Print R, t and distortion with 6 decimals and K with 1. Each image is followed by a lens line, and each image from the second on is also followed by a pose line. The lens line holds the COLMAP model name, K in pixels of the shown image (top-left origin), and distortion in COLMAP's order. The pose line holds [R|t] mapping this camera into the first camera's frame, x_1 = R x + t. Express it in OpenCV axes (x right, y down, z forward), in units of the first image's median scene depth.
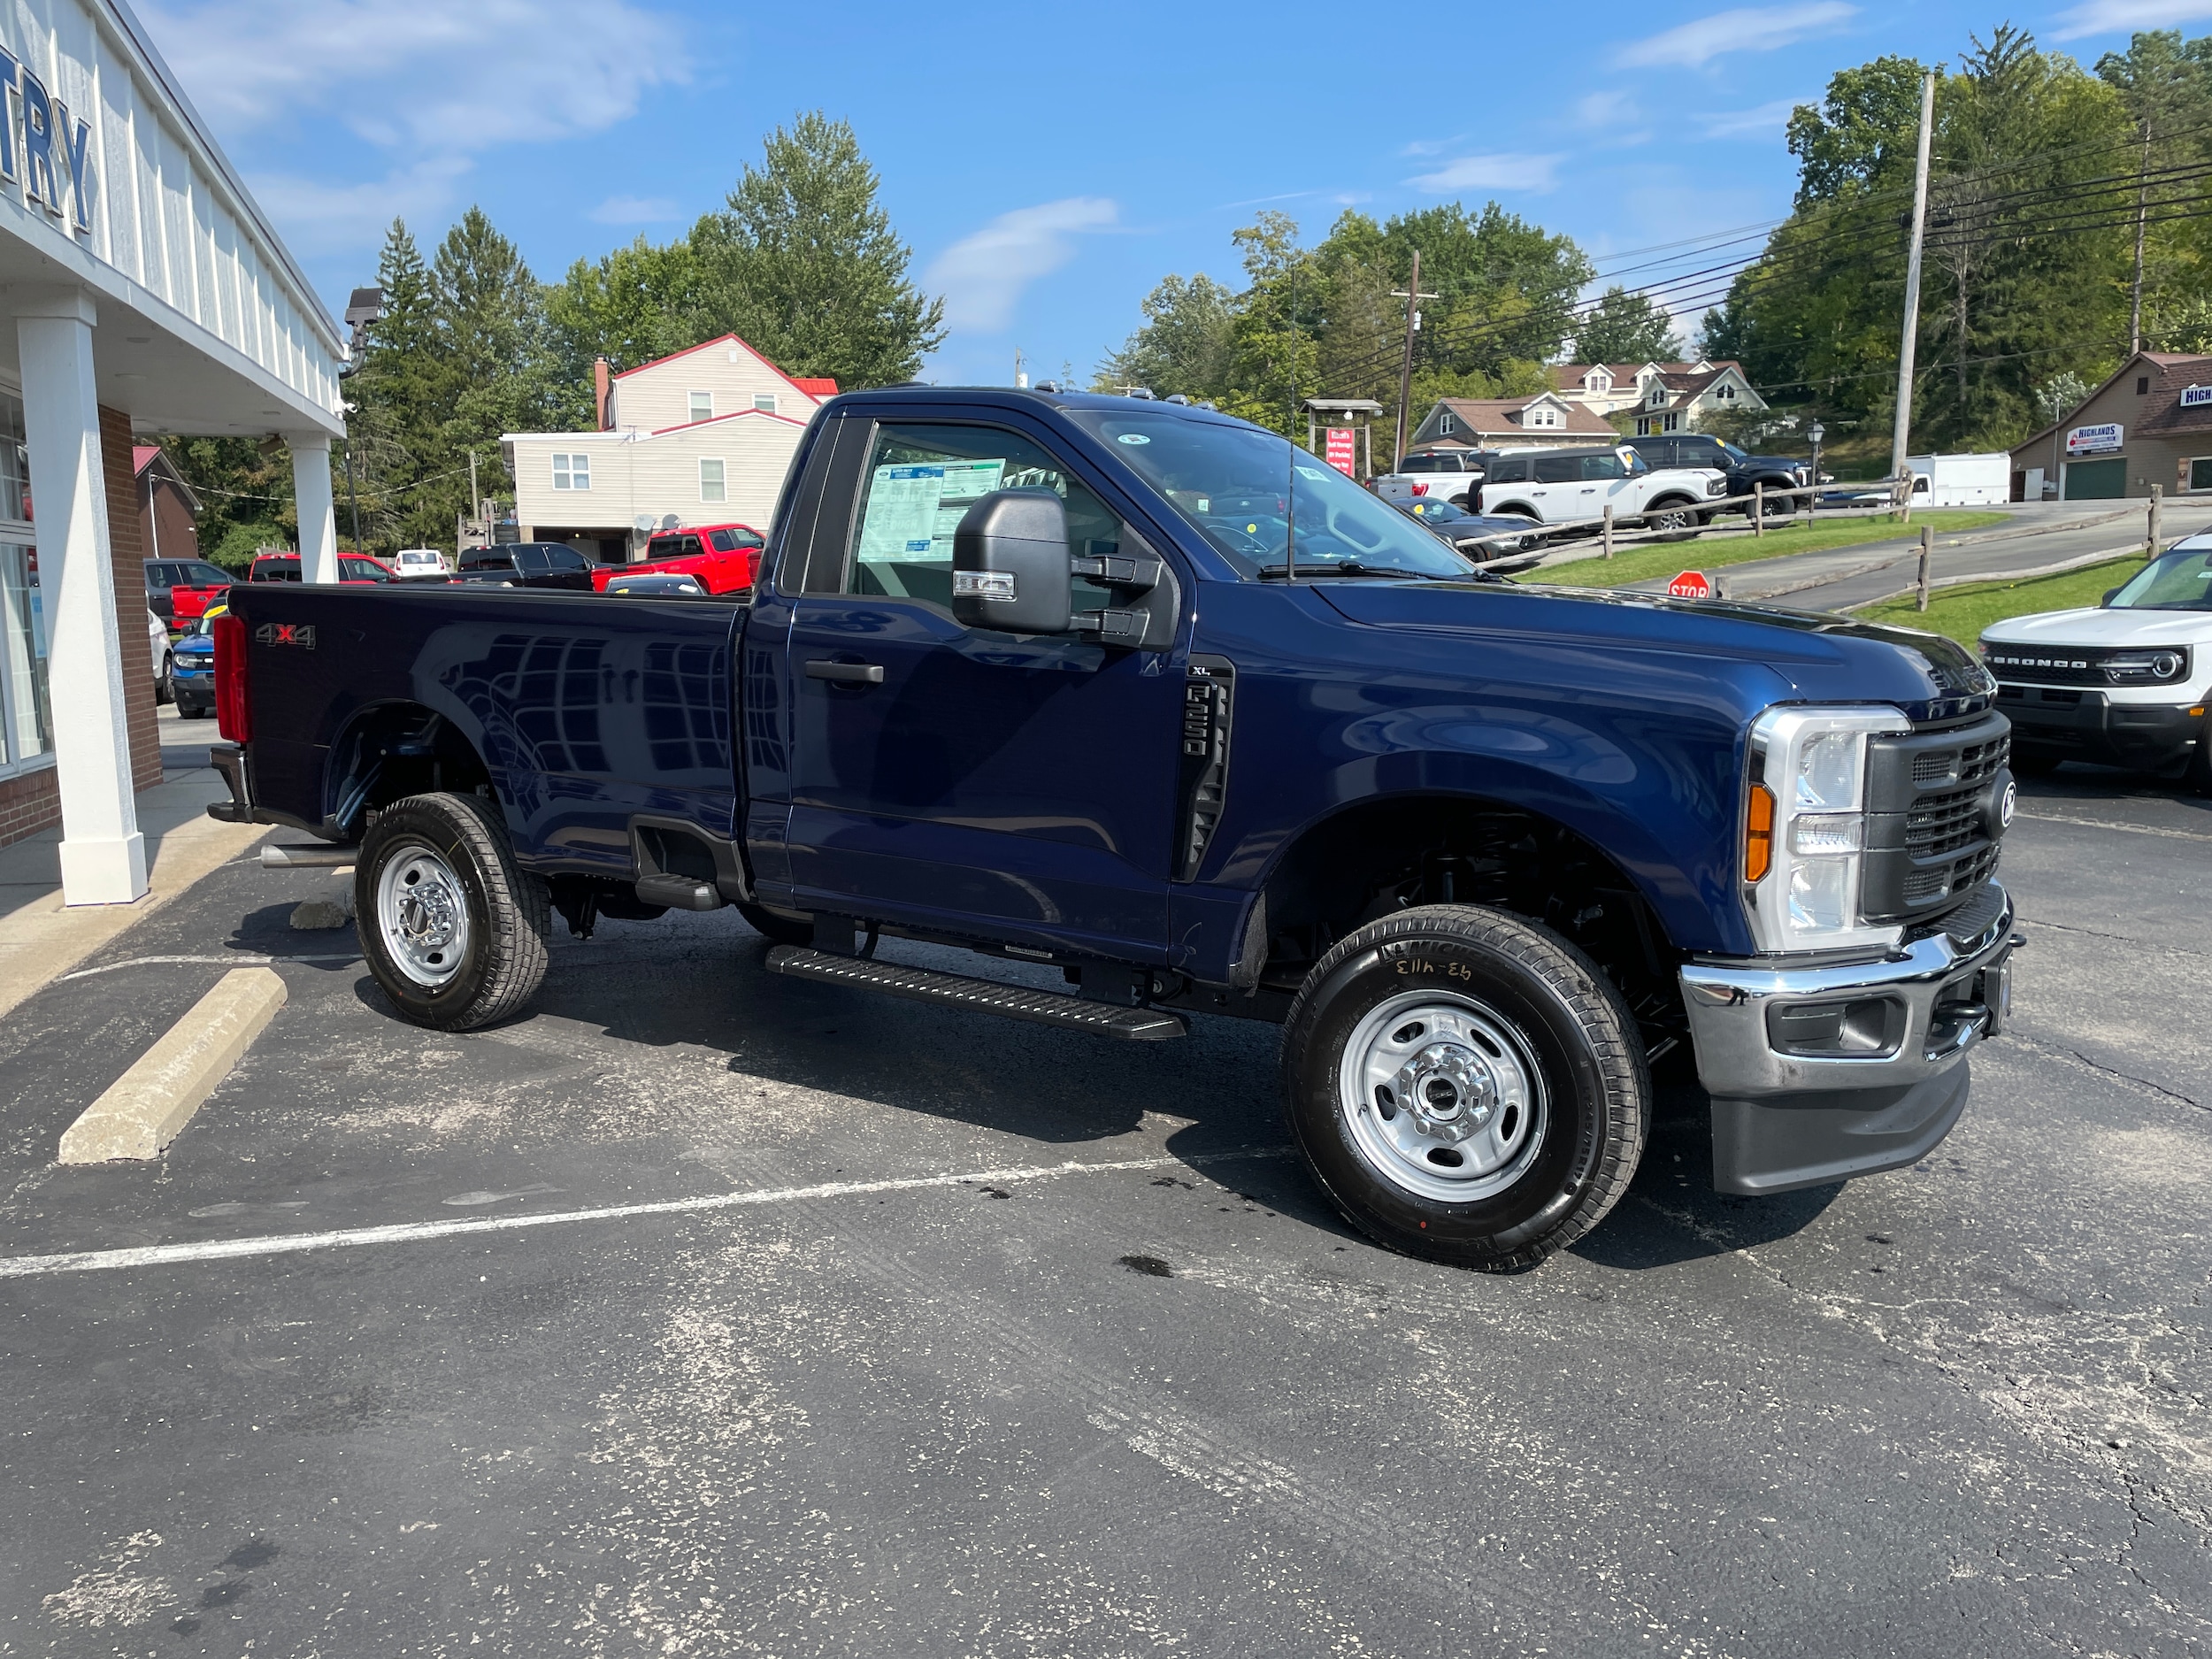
lens RADIAL K [[1664.4, 0, 1076.8], [0, 1664.4, 837.0], [0, 0, 1]] dist [0.099450, -0.126794]
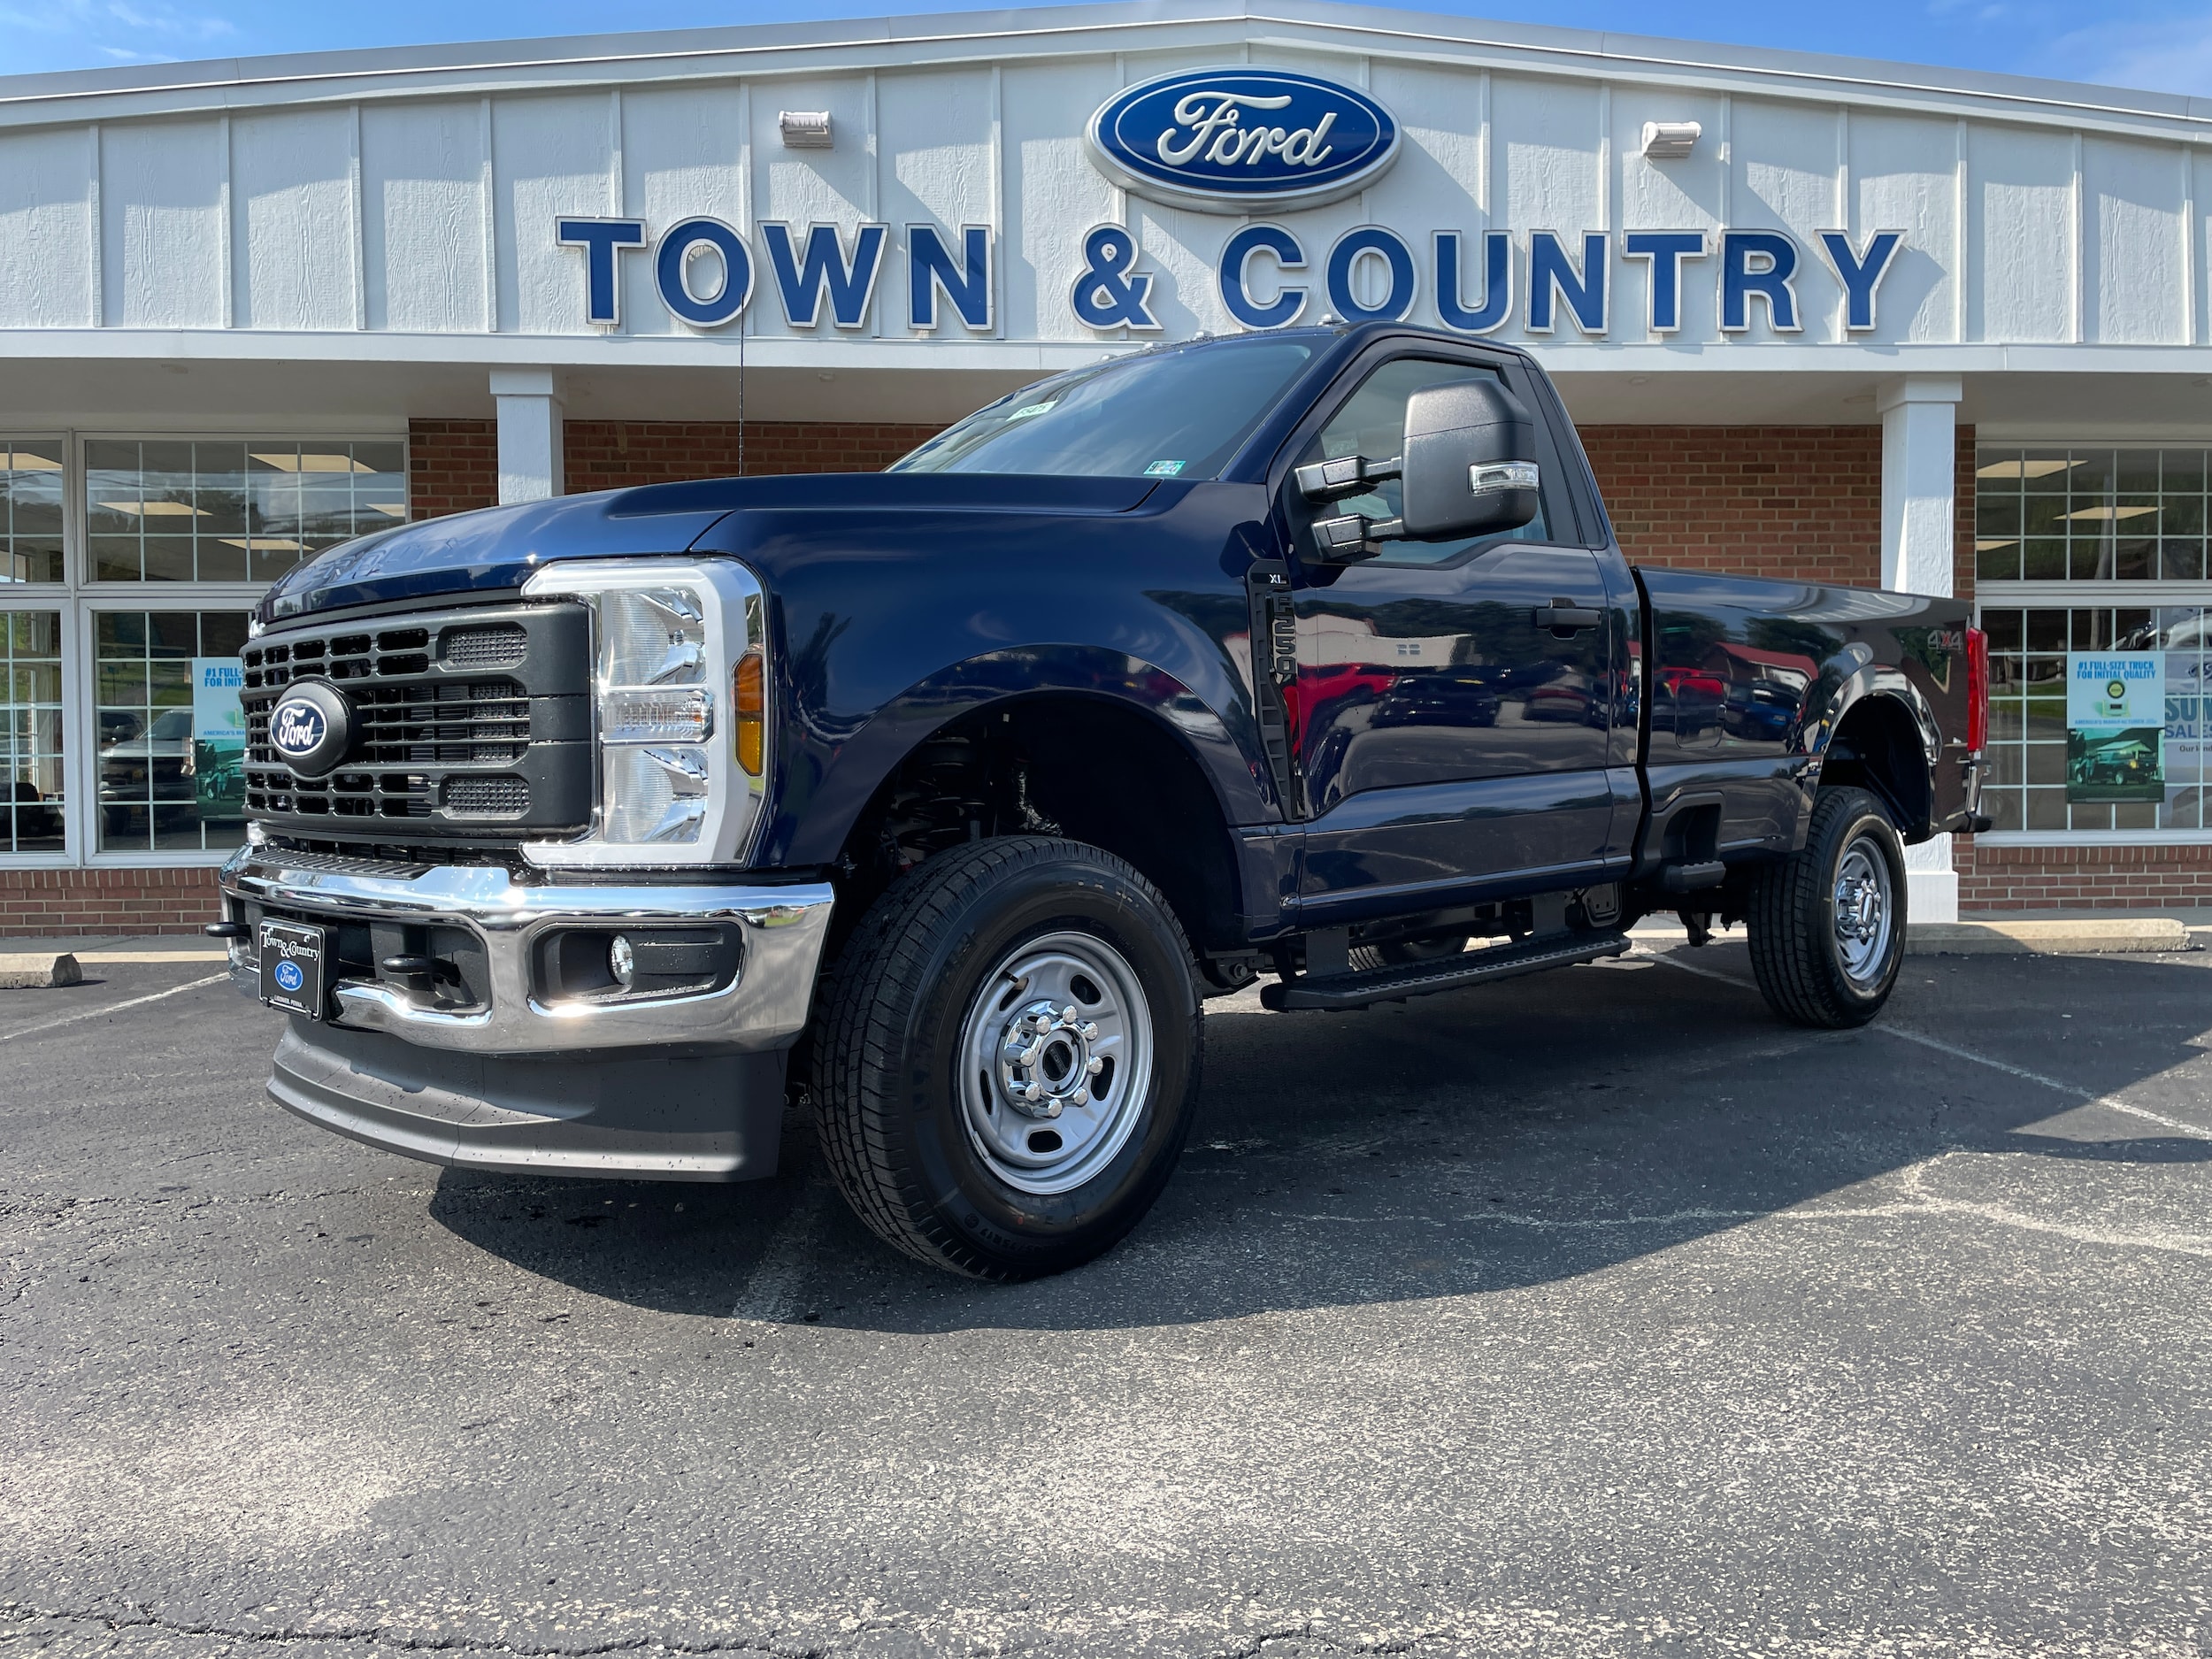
lens RADIAL K [[1646.7, 0, 1115.6], [0, 1646.7, 802.2], [0, 0, 1]] dist [0.095013, -0.116035]
pose [[-0.204383, 0.024879, -0.978575, 0.065794], [-0.126528, 0.990619, 0.051612, -0.003887], [0.970679, 0.134366, -0.199318, 0.081581]]
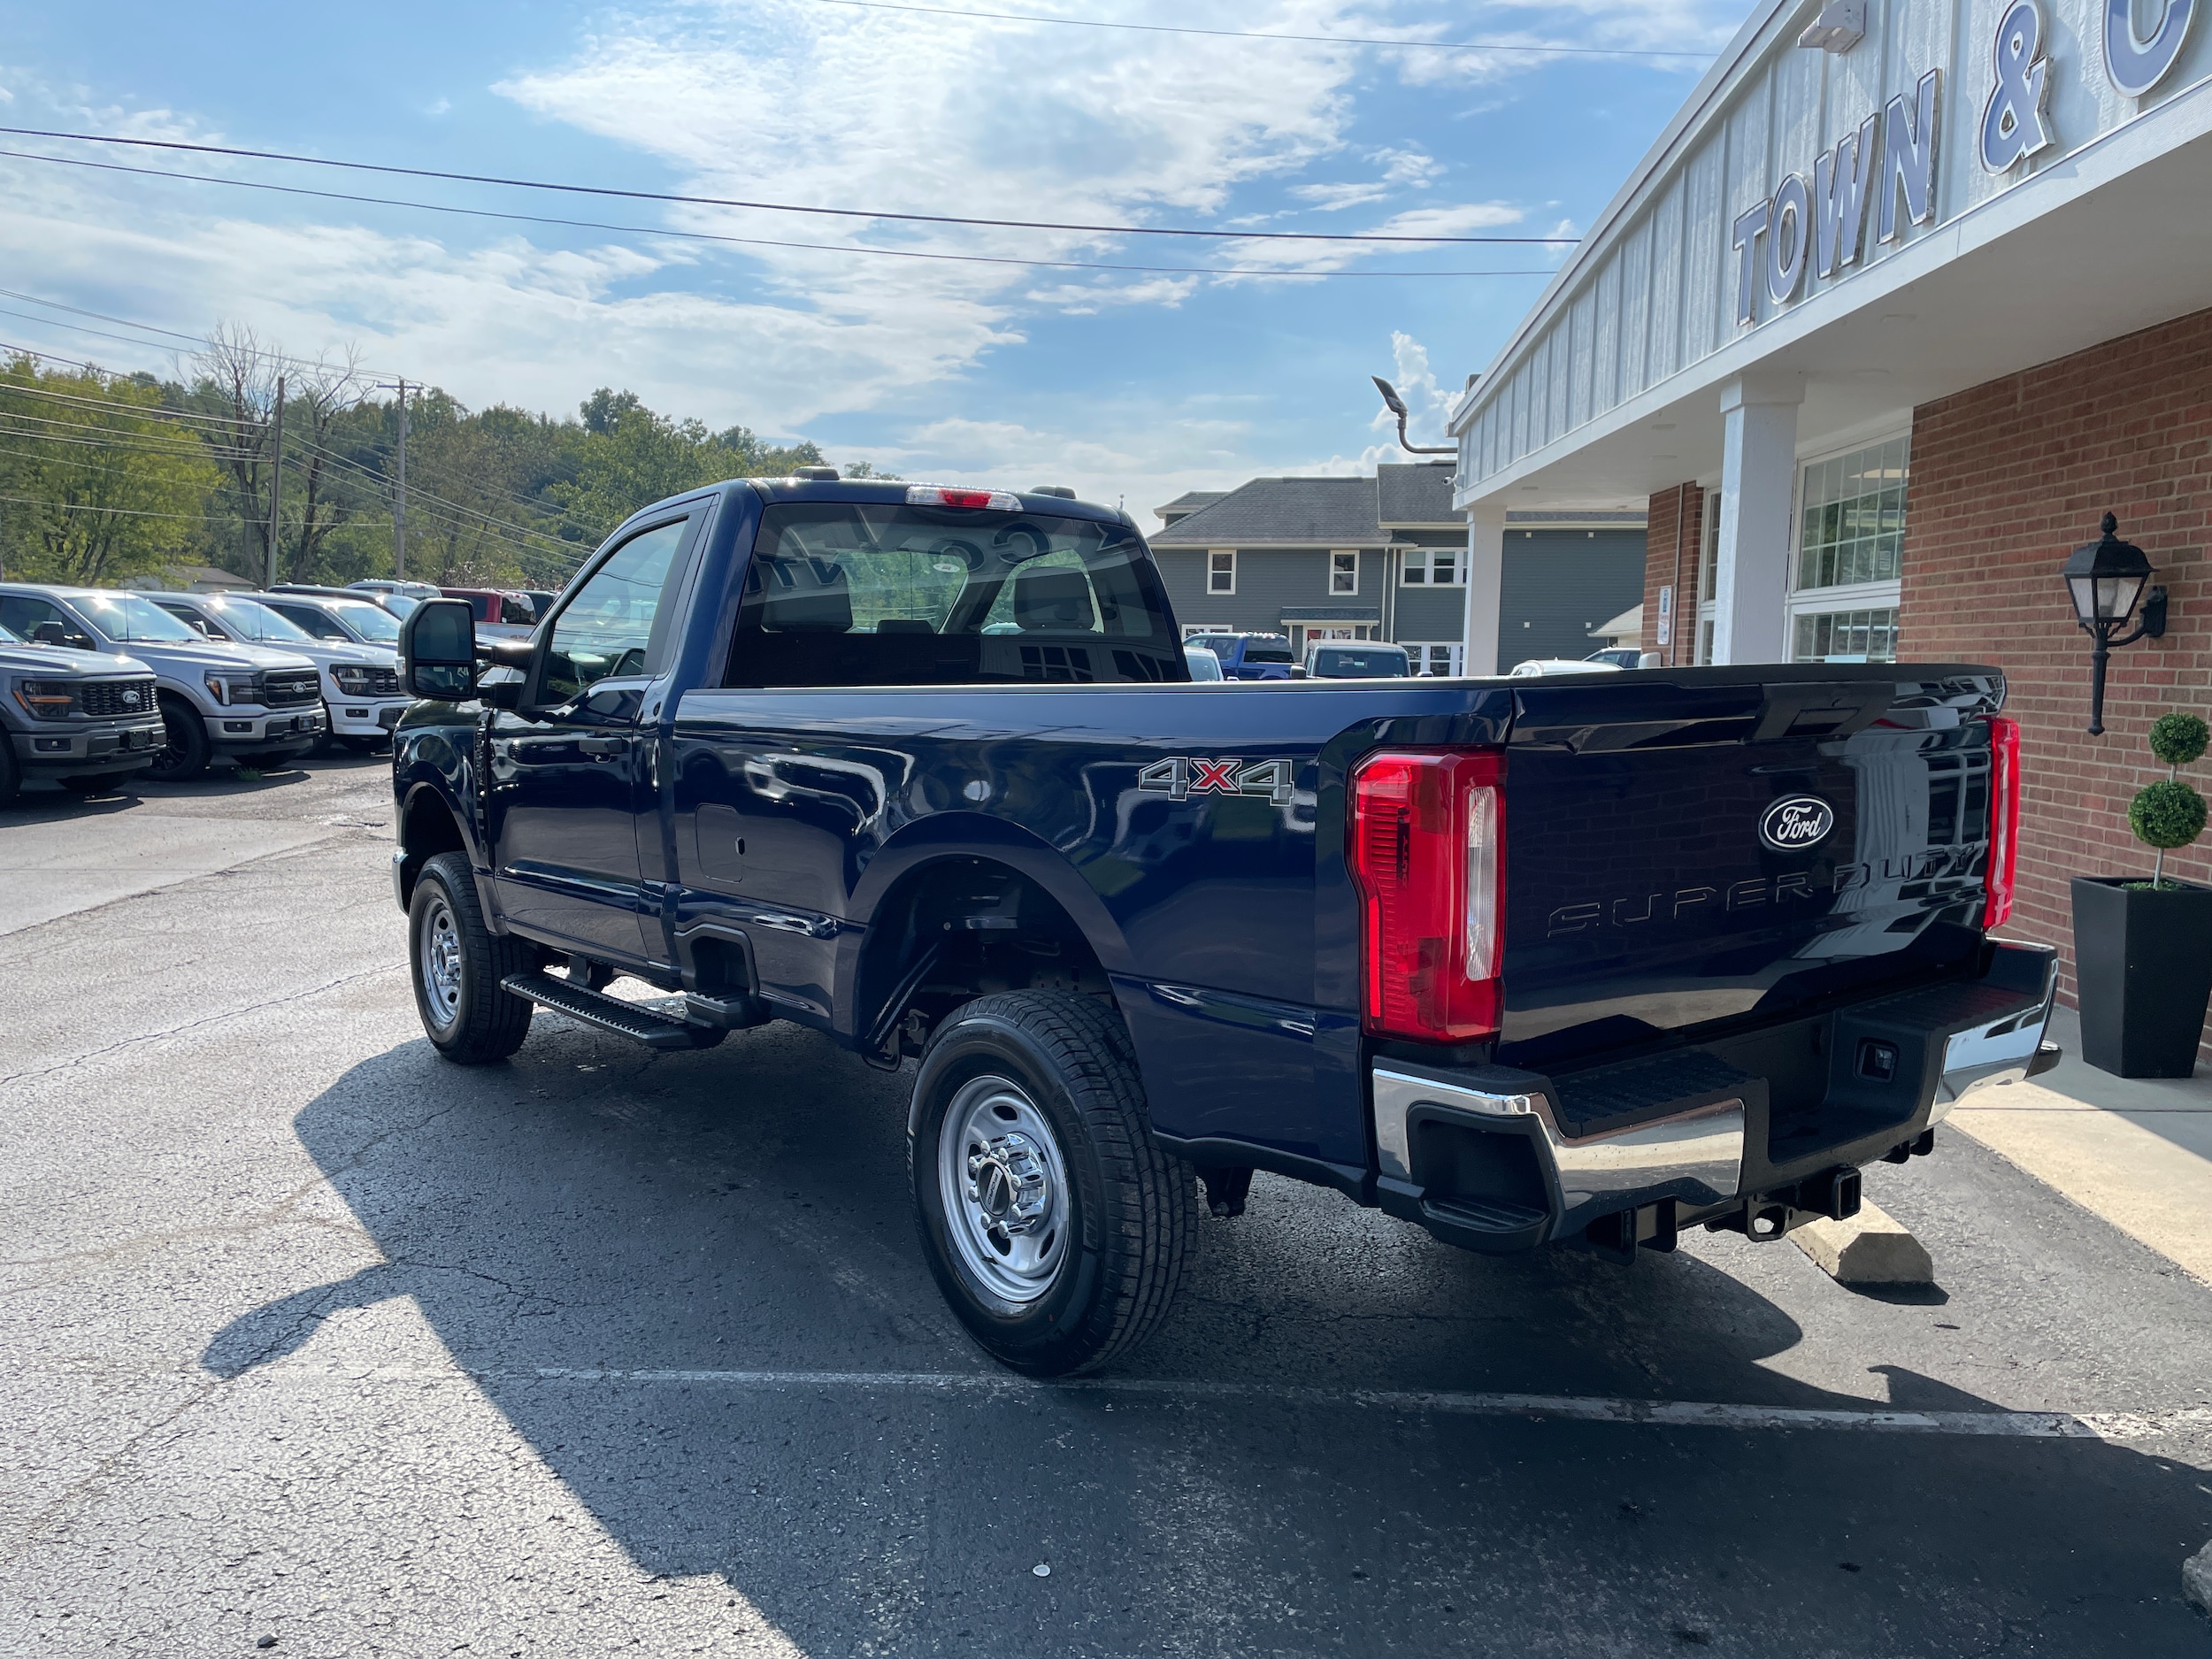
lens RADIAL K [[1664.1, 0, 1097.2], [0, 1664.1, 833.3], [0, 0, 1]] dist [0.109809, -0.146765]
pose [[-0.951948, -0.037011, 0.304014, -0.032862], [0.037091, 0.971431, 0.234406, -0.020874], [-0.304004, 0.234419, -0.923379, 0.142019]]
